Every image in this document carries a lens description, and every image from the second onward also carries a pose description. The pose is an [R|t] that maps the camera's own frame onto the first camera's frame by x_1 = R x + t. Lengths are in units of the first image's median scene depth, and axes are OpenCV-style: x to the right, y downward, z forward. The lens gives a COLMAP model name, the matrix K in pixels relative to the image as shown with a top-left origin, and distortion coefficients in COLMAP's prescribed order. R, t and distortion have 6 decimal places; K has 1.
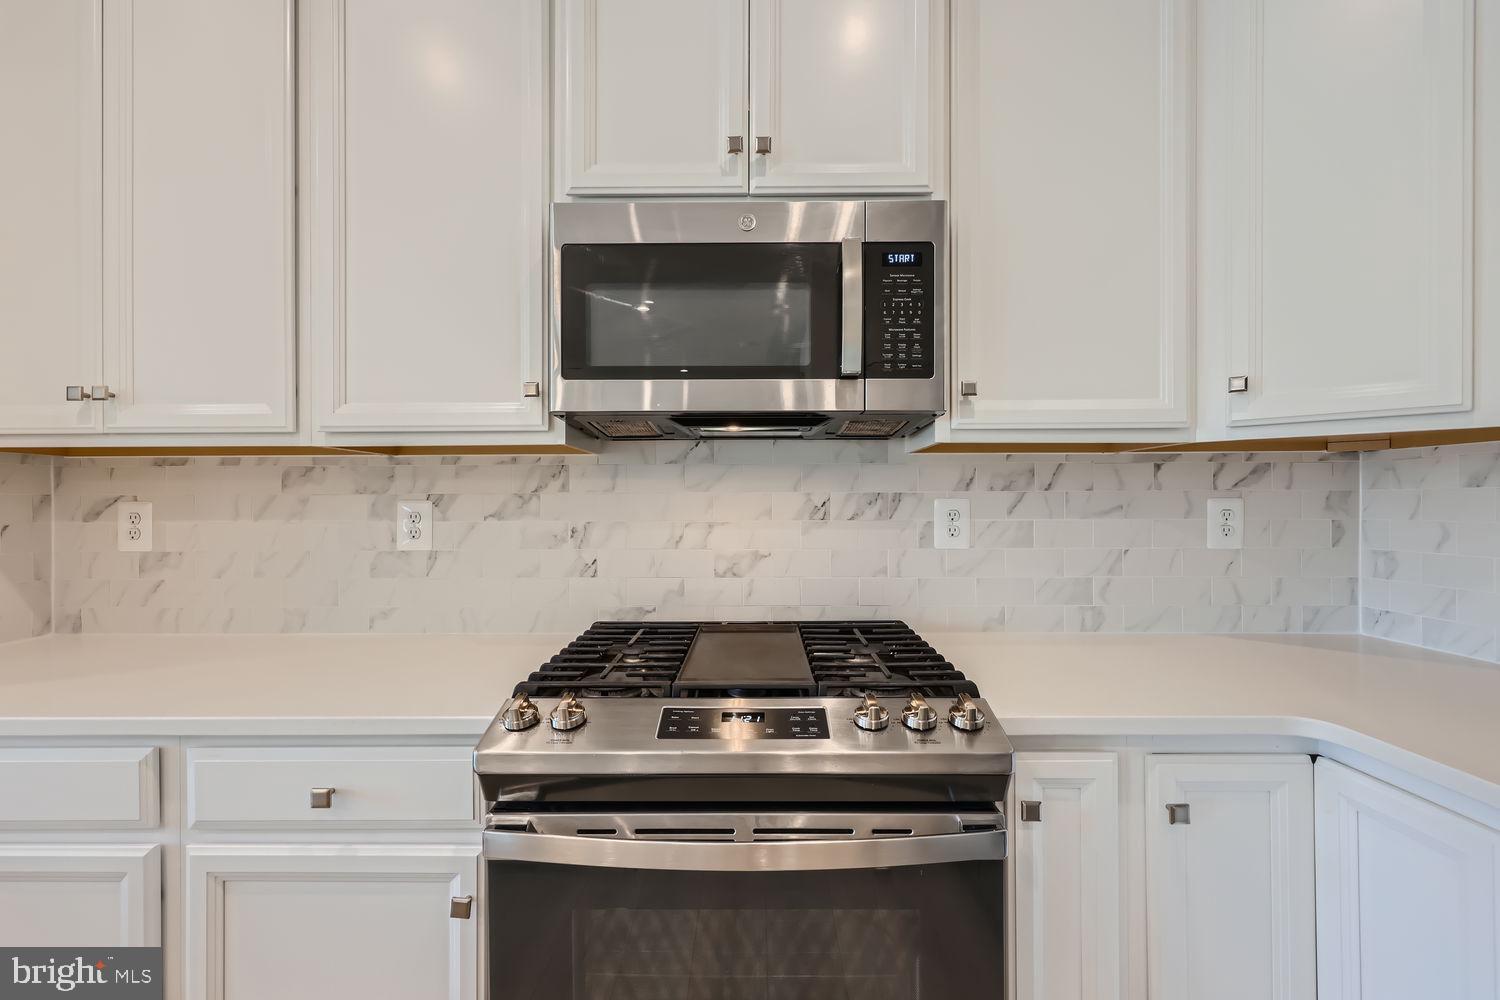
lens RADIAL K [[673.8, 0, 750.2], [0, 673.8, 500.6], [0, 0, 1]] dist [0.003842, -0.000100]
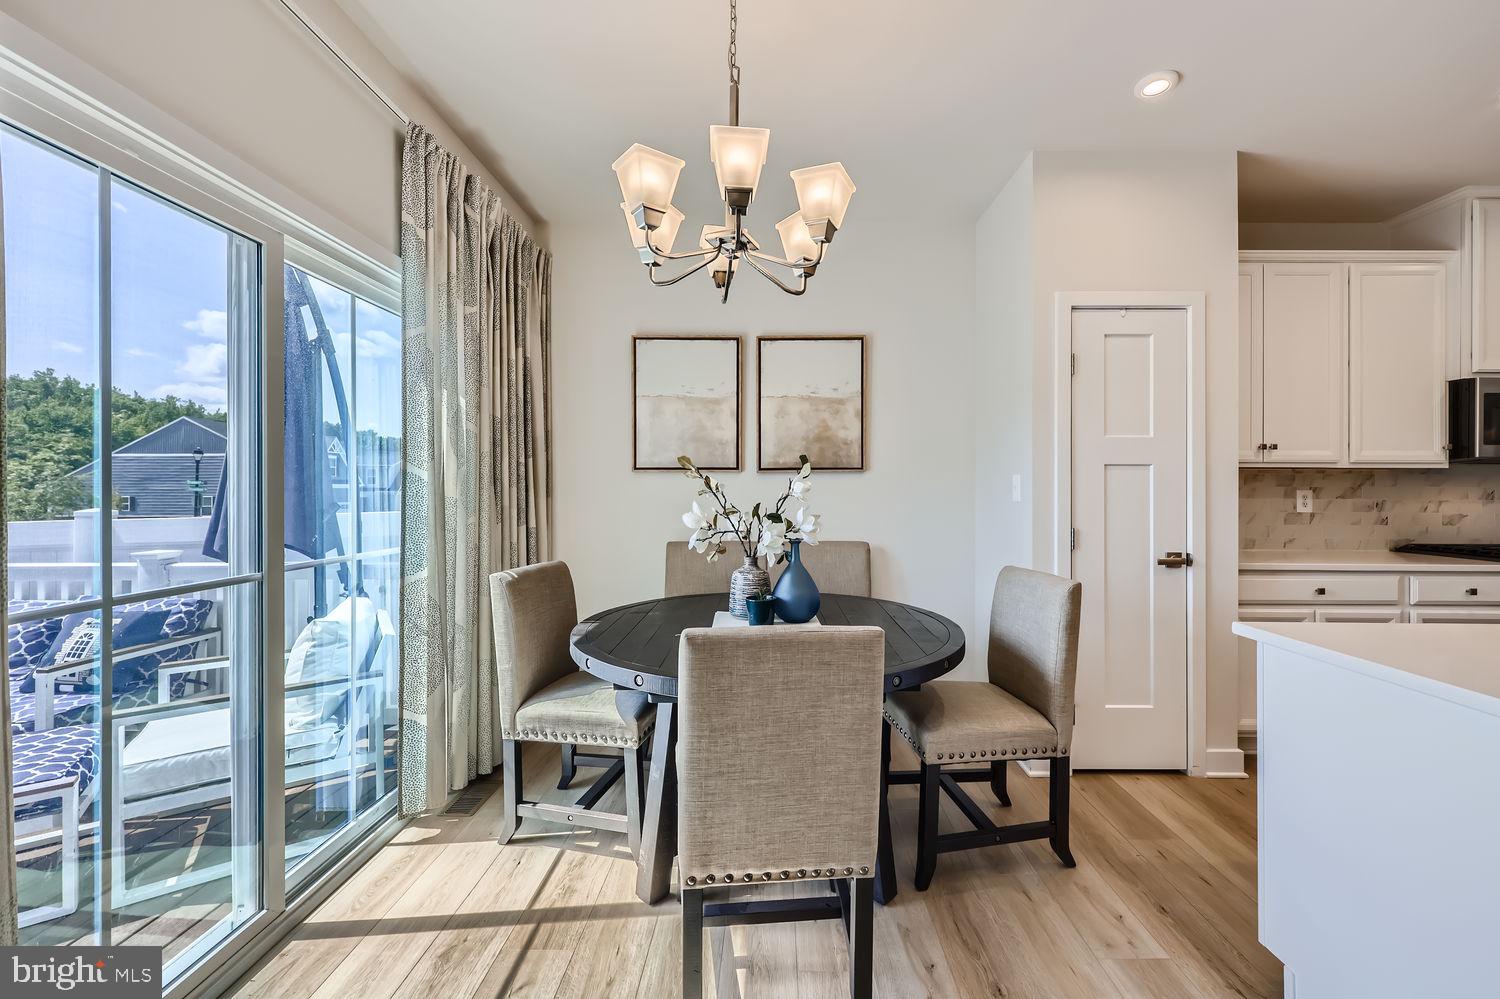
lens RADIAL K [[610.5, 0, 771.7], [0, 610.5, 486.5], [0, 0, 1]] dist [0.003151, -0.000204]
pose [[0.999900, 0.007085, 0.012275, -2.285777], [-0.007087, 0.999975, 0.000144, 0.000923], [-0.012273, -0.000231, 0.999925, -0.996718]]
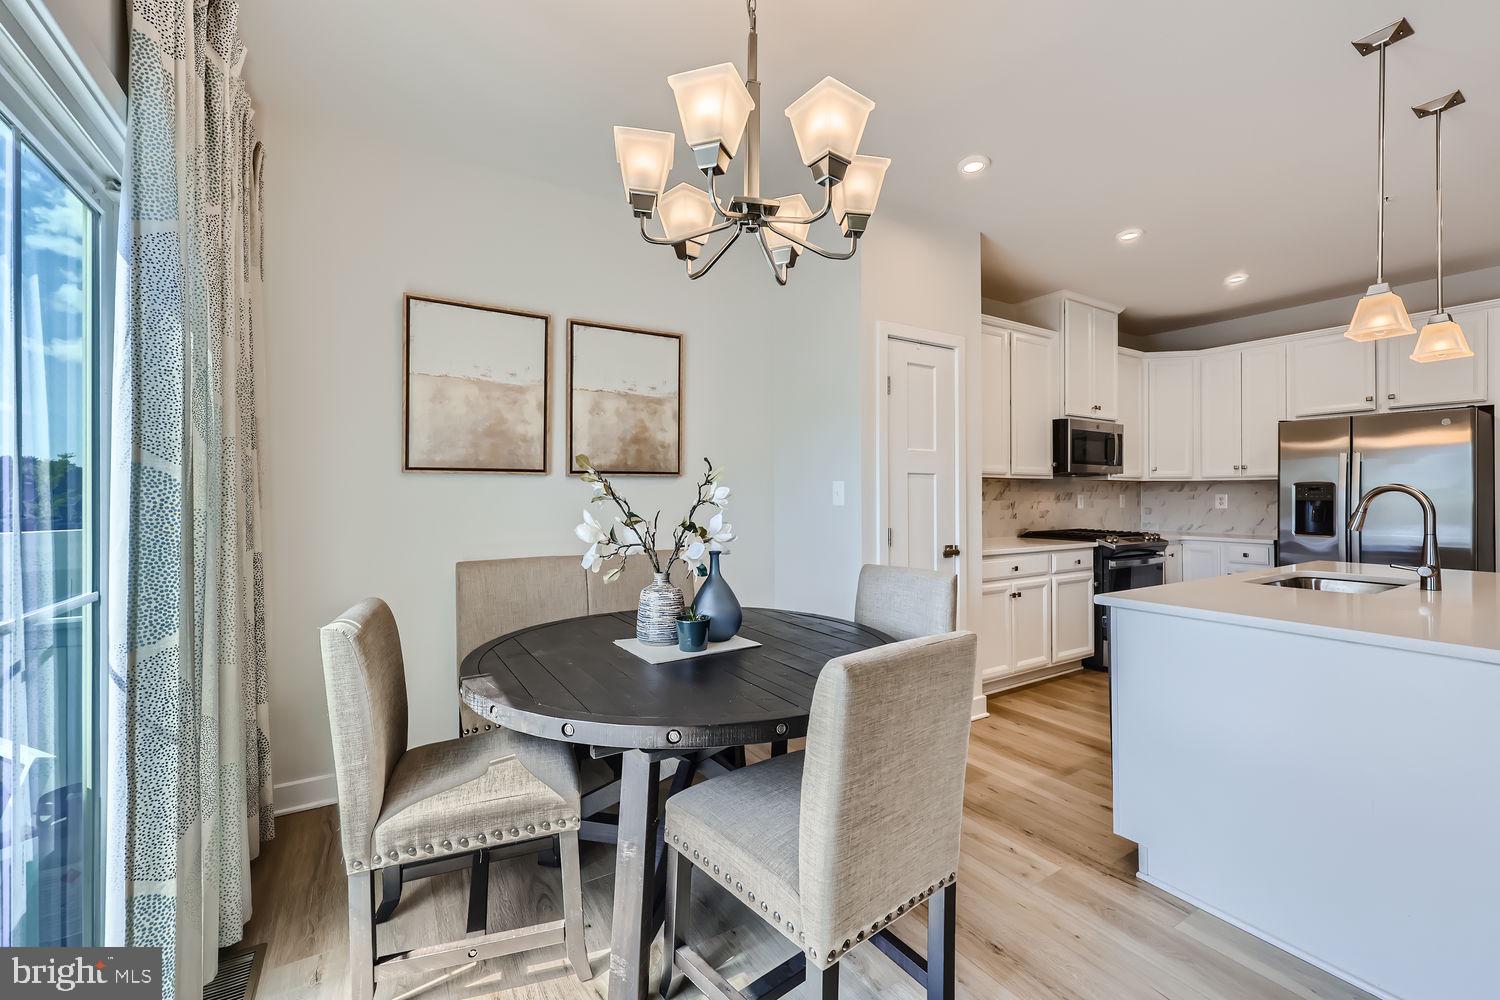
lens RADIAL K [[610.5, 0, 741.8], [0, 610.5, 489.8], [0, 0, 1]] dist [0.003151, -0.000204]
pose [[0.842811, 0.008434, 0.538143, -2.838501], [-0.005069, 0.999957, -0.007733, 0.006315], [-0.538185, 0.003789, 0.842818, -0.711824]]
